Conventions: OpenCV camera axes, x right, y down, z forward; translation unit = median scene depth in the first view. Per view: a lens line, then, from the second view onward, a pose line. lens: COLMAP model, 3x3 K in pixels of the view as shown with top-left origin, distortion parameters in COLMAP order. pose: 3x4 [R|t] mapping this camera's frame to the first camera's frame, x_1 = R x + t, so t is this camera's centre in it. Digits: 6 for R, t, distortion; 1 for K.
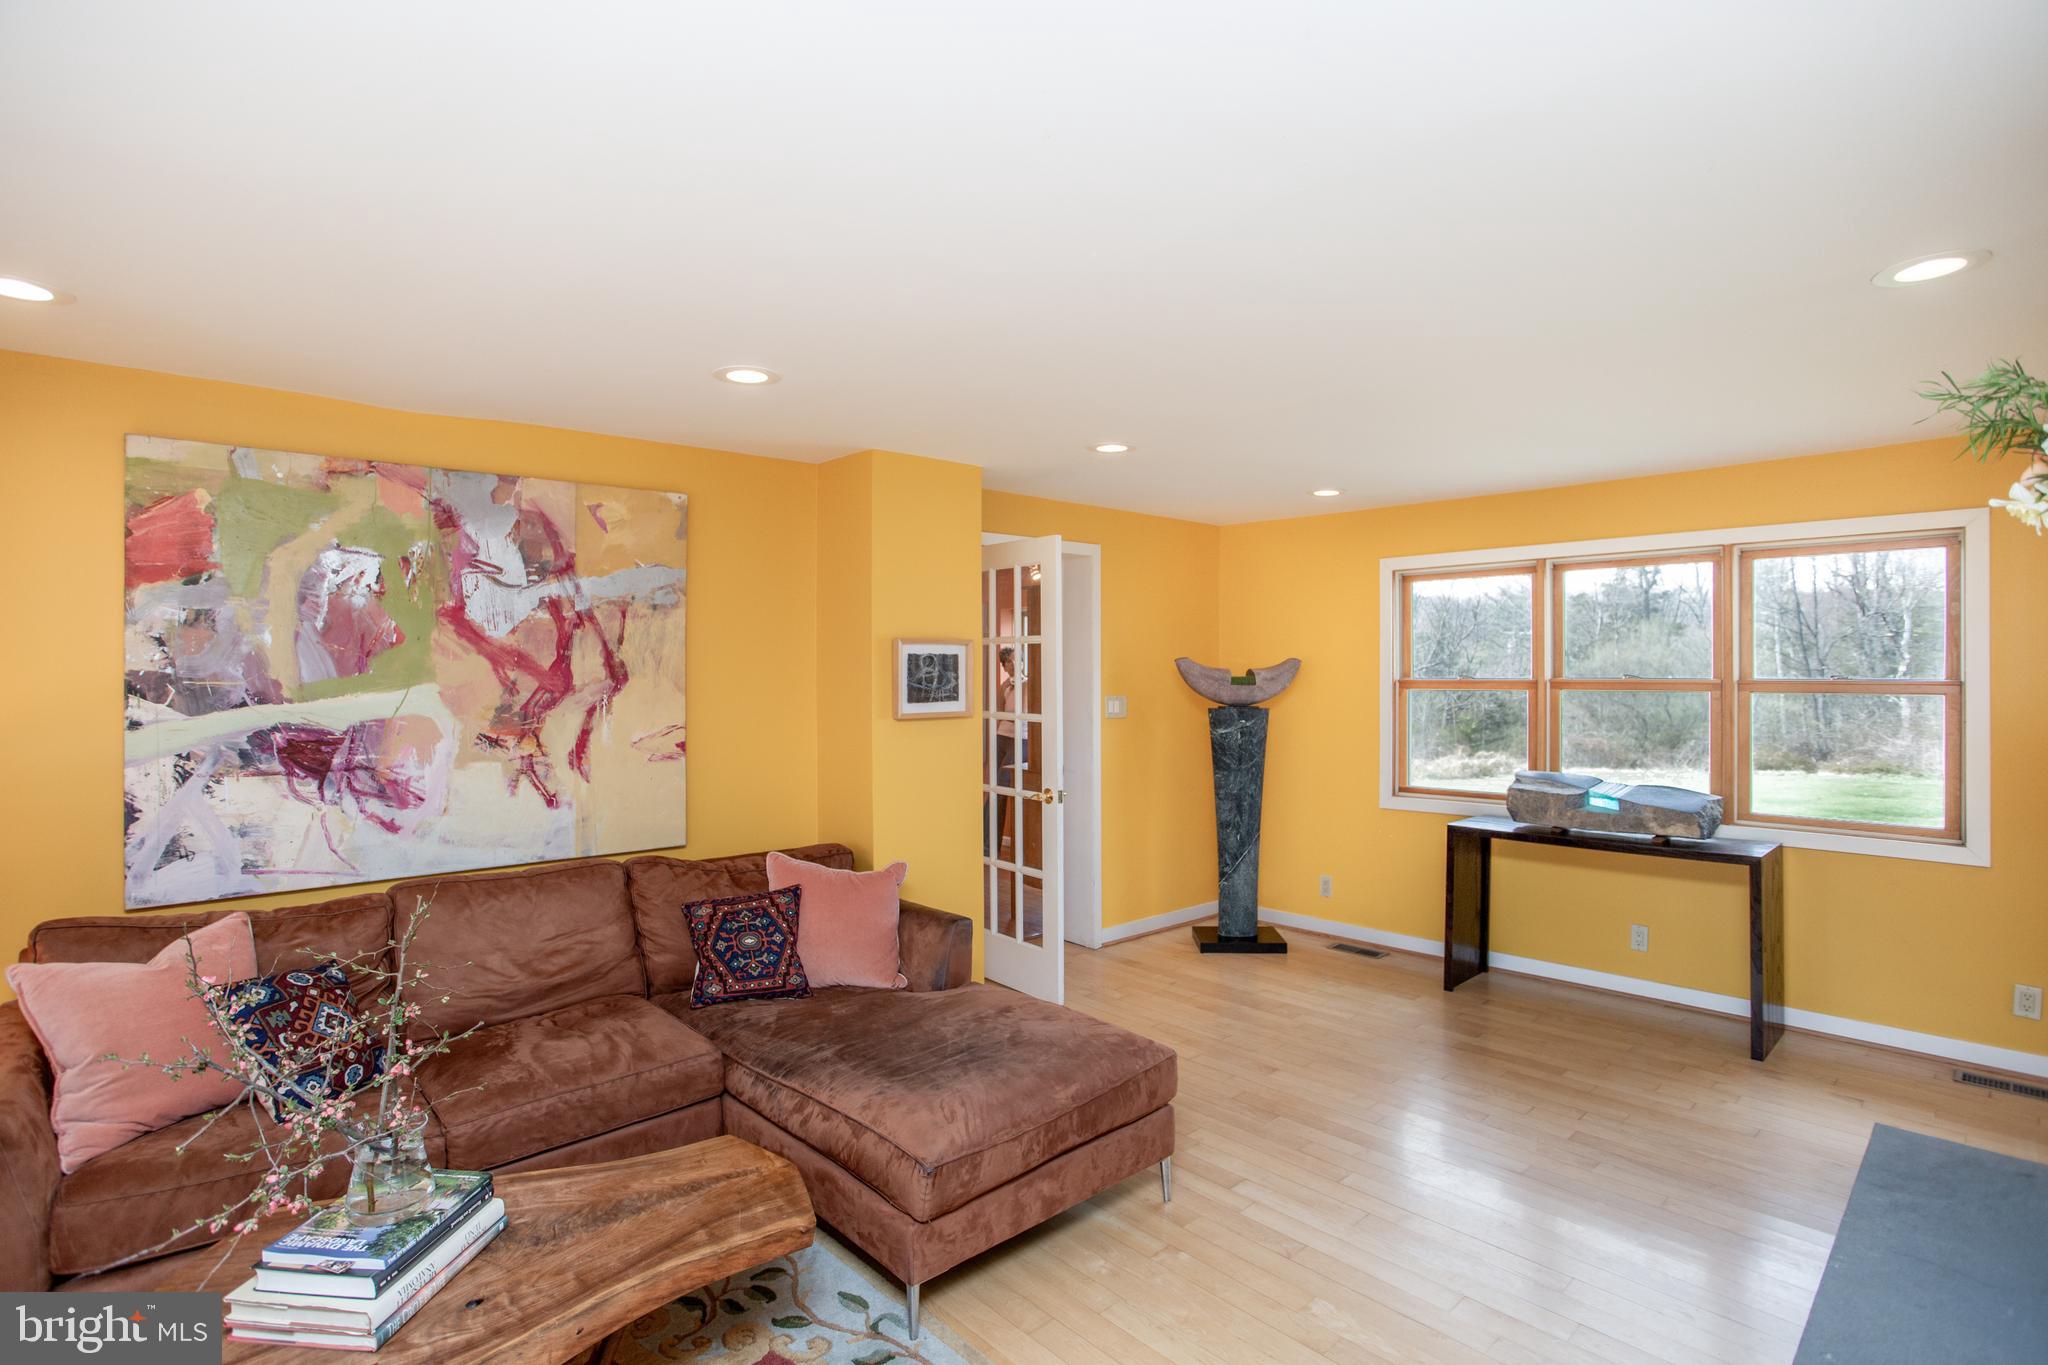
lens RADIAL K [[1047.5, 0, 1018.7], [0, 1047.5, 671.2], [0, 0, 1]] dist [-0.003832, 0.000191]
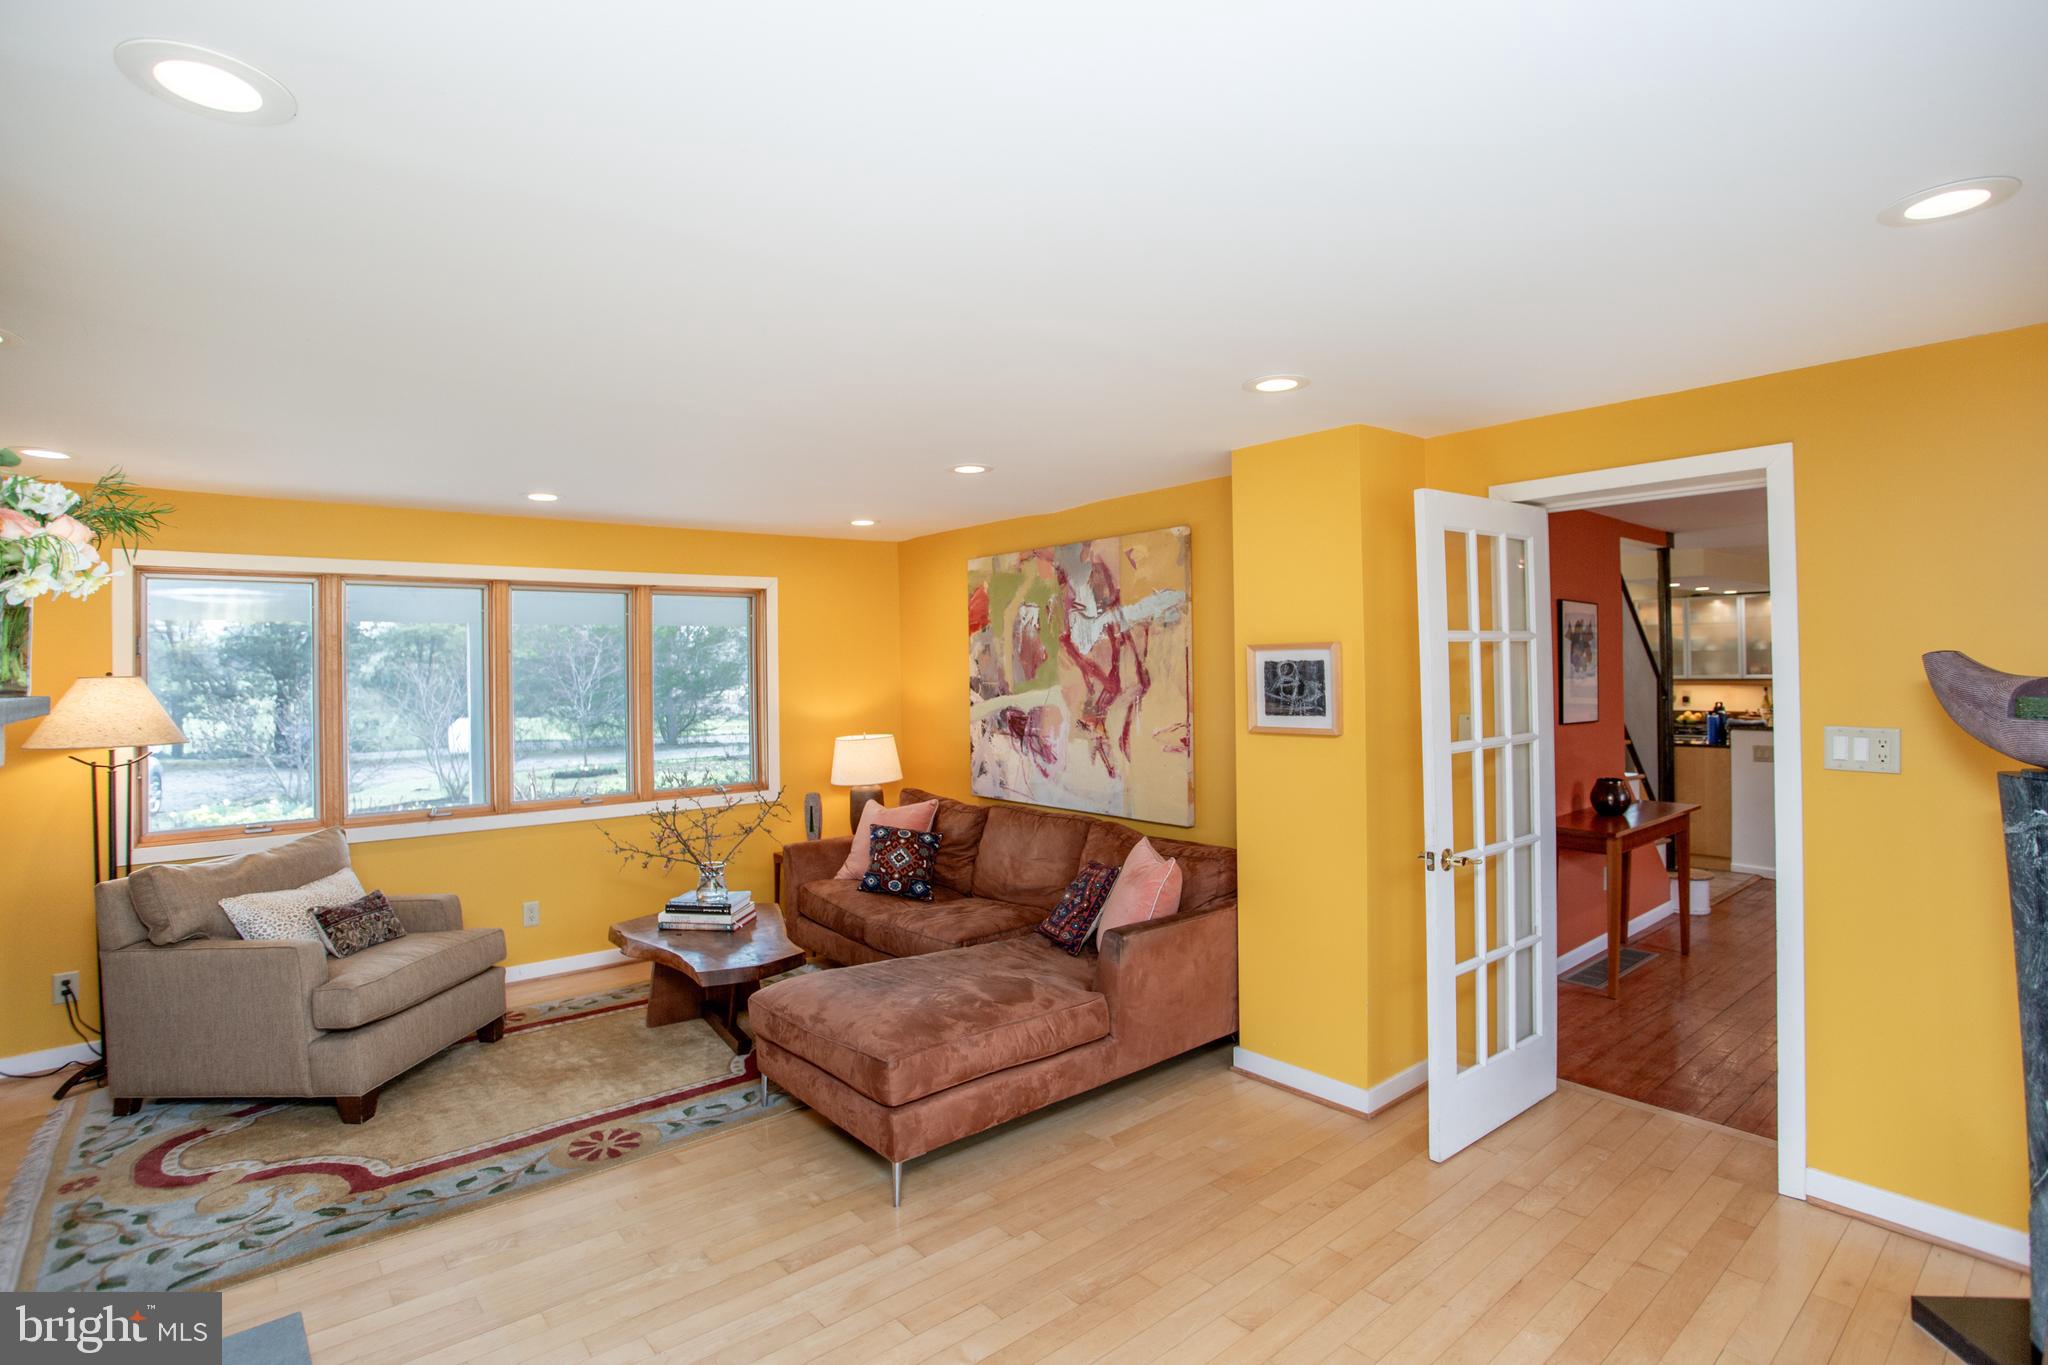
lens RADIAL K [[1047.5, 0, 1018.7], [0, 1047.5, 671.2], [0, 0, 1]] dist [-0.003832, 0.000191]
pose [[-0.035874, 0.007603, -0.999327, 0.915007], [0.012268, 0.999899, 0.007167, -0.019239], [0.999281, -0.012003, -0.035964, 0.916810]]
